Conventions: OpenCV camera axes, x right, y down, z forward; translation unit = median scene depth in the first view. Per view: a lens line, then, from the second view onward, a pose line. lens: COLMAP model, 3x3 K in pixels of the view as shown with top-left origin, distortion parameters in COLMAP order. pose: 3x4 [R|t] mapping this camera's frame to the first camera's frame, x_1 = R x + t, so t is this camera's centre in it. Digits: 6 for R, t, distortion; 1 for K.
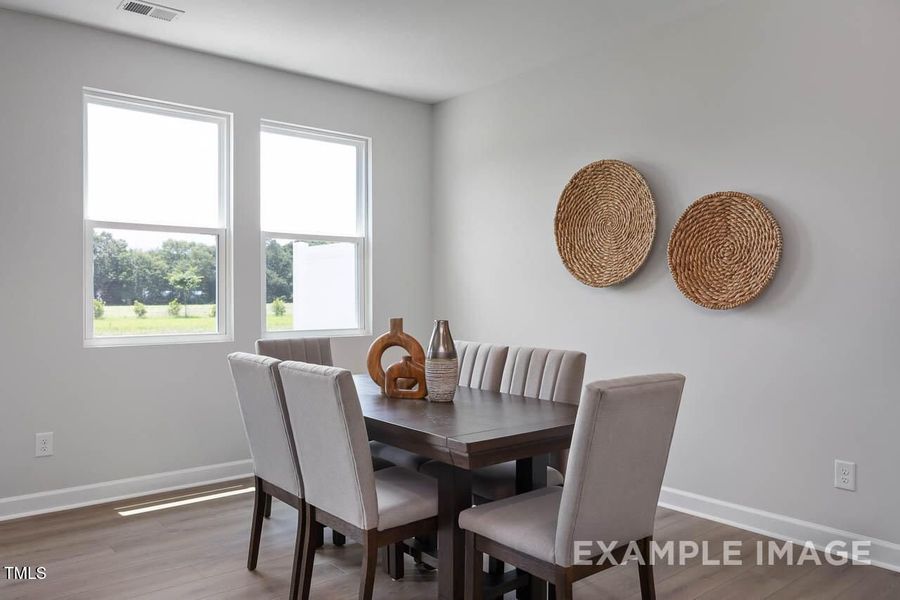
lens RADIAL K [[674.6, 0, 450.0], [0, 674.6, 300.0], [0, 0, 1]] dist [0.005895, 0.000668]
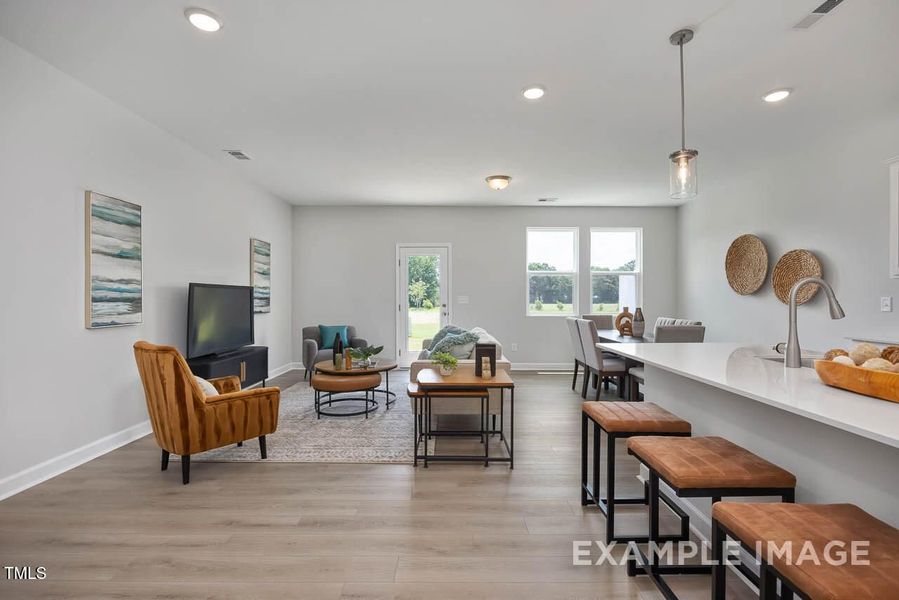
lens RADIAL K [[404.3, 0, 449.5], [0, 404.3, 300.0], [0, 0, 1]] dist [-0.012197, 0.000626]
pose [[0.766015, 0.006776, -0.642787, 0.334231], [-0.008135, 0.999967, 0.000846, 0.002843], [0.642771, 0.004581, 0.766045, -0.560463]]
